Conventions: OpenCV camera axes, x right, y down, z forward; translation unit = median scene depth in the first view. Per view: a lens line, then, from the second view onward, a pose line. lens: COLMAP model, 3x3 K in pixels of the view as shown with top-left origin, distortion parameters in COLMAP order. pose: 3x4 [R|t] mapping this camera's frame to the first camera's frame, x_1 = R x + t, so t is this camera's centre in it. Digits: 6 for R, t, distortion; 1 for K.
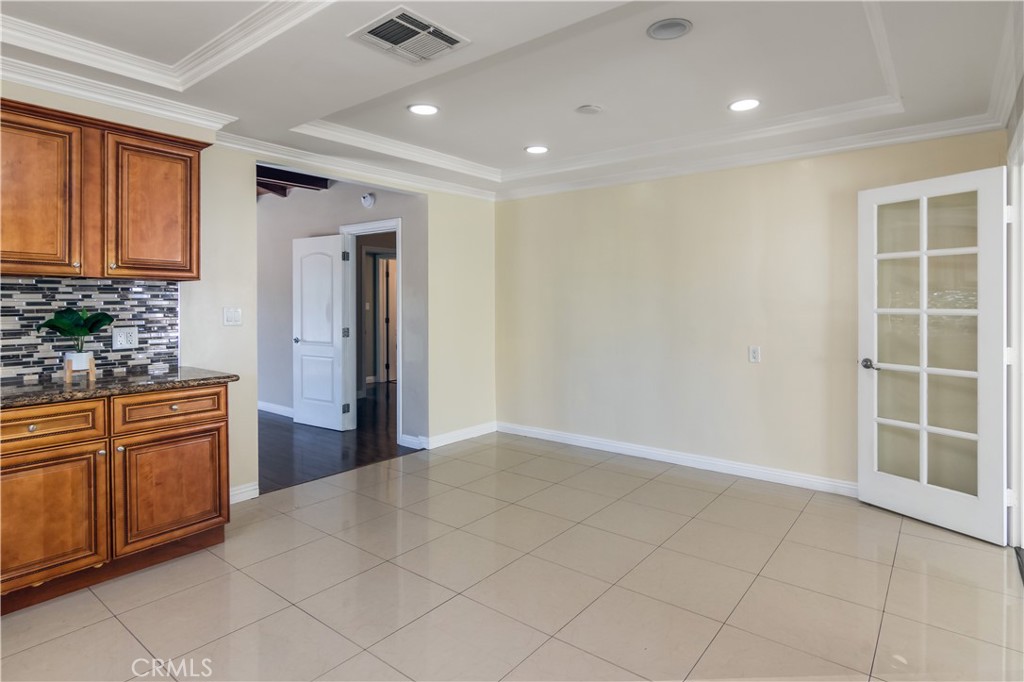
lens RADIAL K [[531.8, 0, 521.2], [0, 531.8, 304.5], [0, 0, 1]] dist [-0.003004, 0.001972]
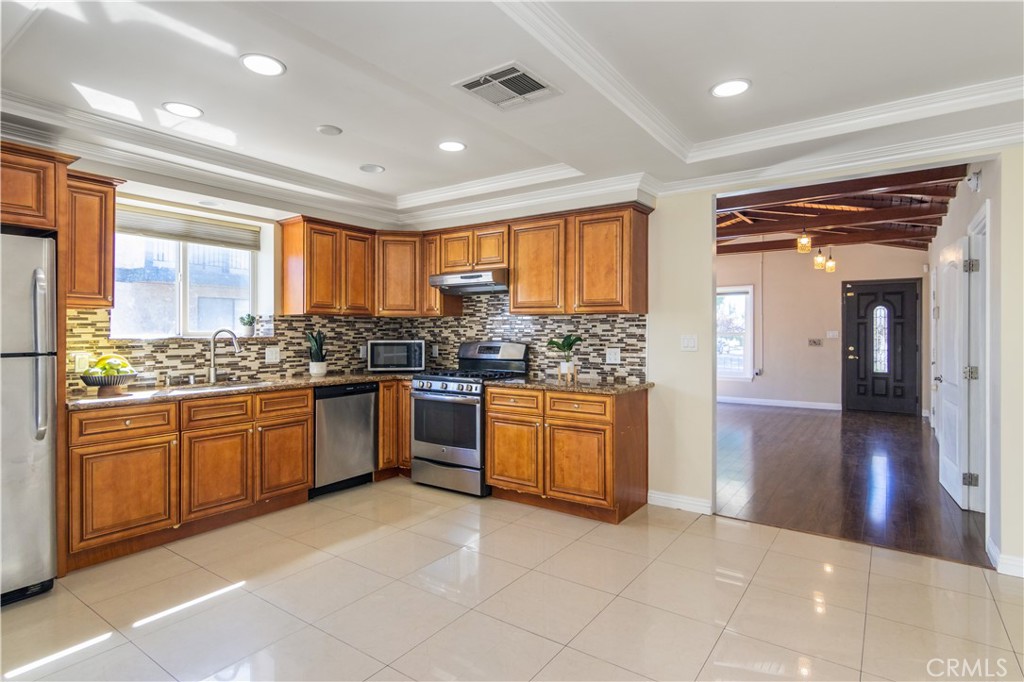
lens RADIAL K [[531.8, 0, 533.5], [0, 531.8, 333.4], [0, 0, 1]] dist [-0.003004, 0.001972]
pose [[0.073923, 0.004235, -0.997255, 0.648793], [-0.004827, 0.999981, 0.003888, 0.000023], [0.997252, 0.004526, 0.073942, 0.710268]]
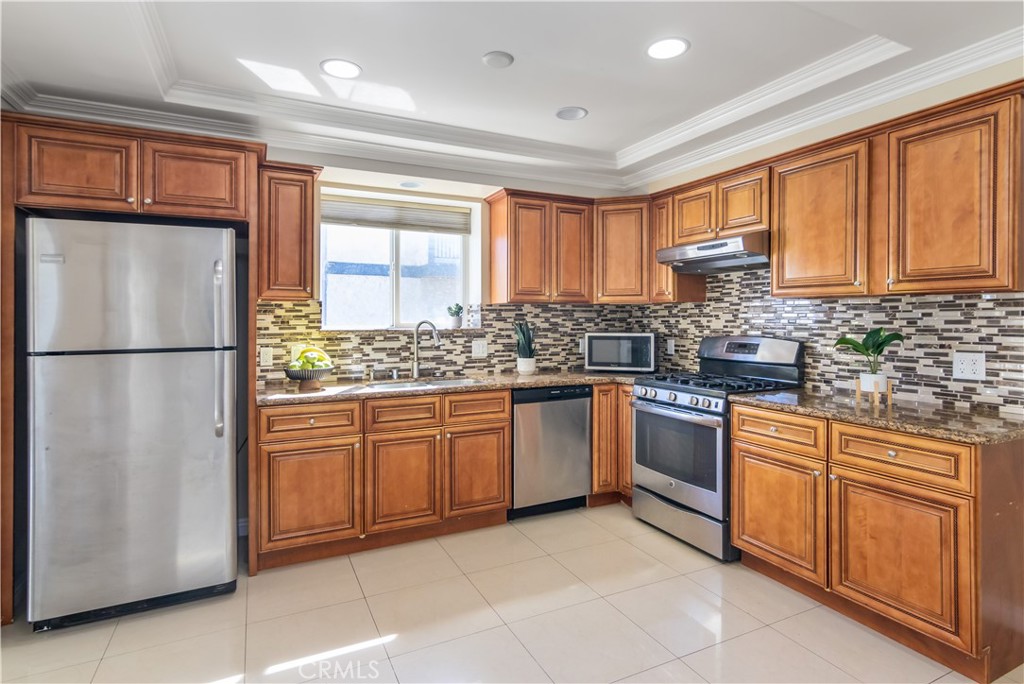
lens RADIAL K [[531.8, 0, 516.2], [0, 531.8, 321.2], [0, 0, 1]] dist [-0.003004, 0.001972]
pose [[-0.436516, 0.005679, -0.899679, 0.283154], [-0.002233, 0.999970, 0.007395, -0.009250], [0.899694, 0.005237, -0.436490, 0.757902]]
